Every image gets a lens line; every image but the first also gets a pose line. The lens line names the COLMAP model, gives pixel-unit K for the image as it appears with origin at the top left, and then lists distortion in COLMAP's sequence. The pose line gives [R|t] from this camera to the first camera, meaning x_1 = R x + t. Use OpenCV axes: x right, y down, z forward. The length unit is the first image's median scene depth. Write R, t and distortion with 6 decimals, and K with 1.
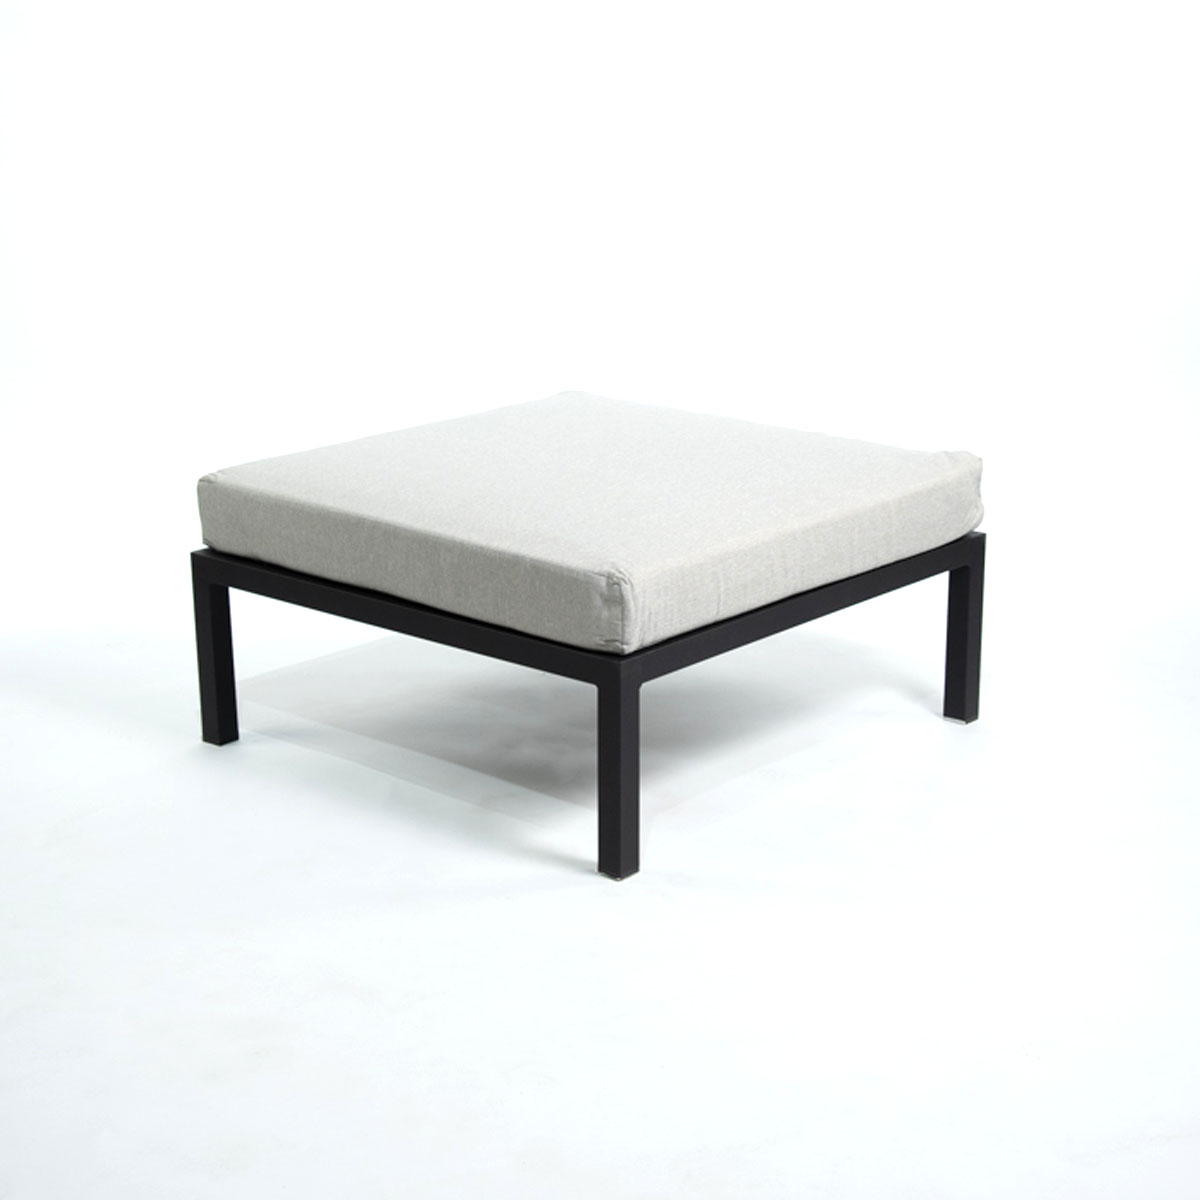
lens RADIAL K [[2082.8, 0, 600.0], [0, 2082.8, 600.0], [0, 0, 1]] dist [0.010261, -0.007026]
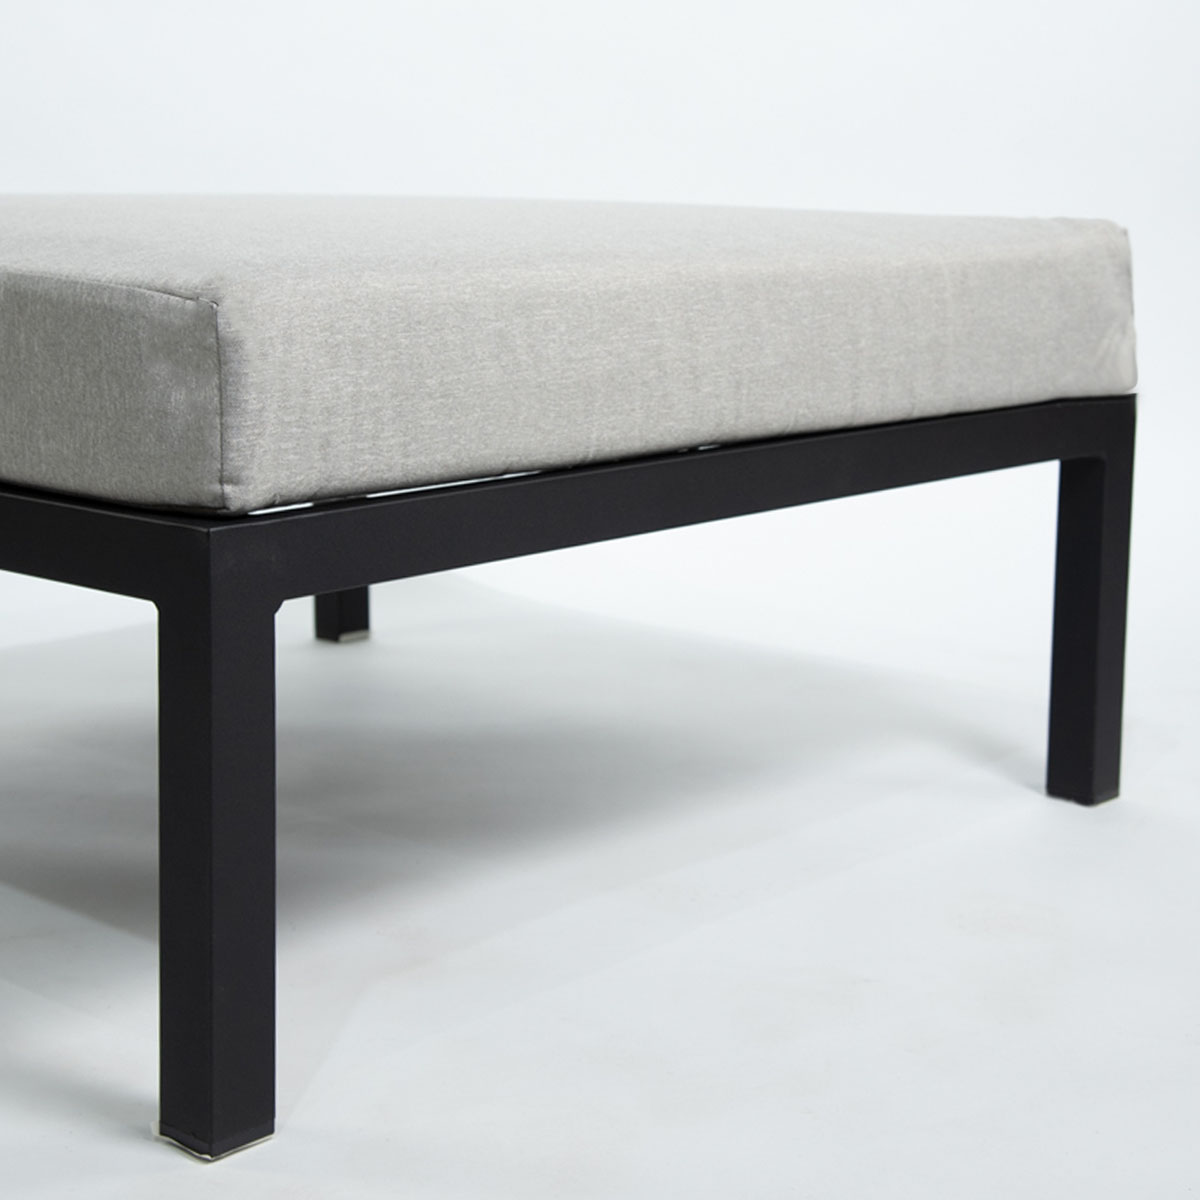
lens RADIAL K [[2196.9, 0, 601.2], [0, 2196.9, 482.8], [0, 0, 1]] dist [0.067402, 0.115617]
pose [[0.999758, 0.019960, 0.009301, 0.069986], [-0.018486, 0.990247, -0.138091, 0.069932], [-0.011967, 0.137885, 0.990376, 0.599659]]
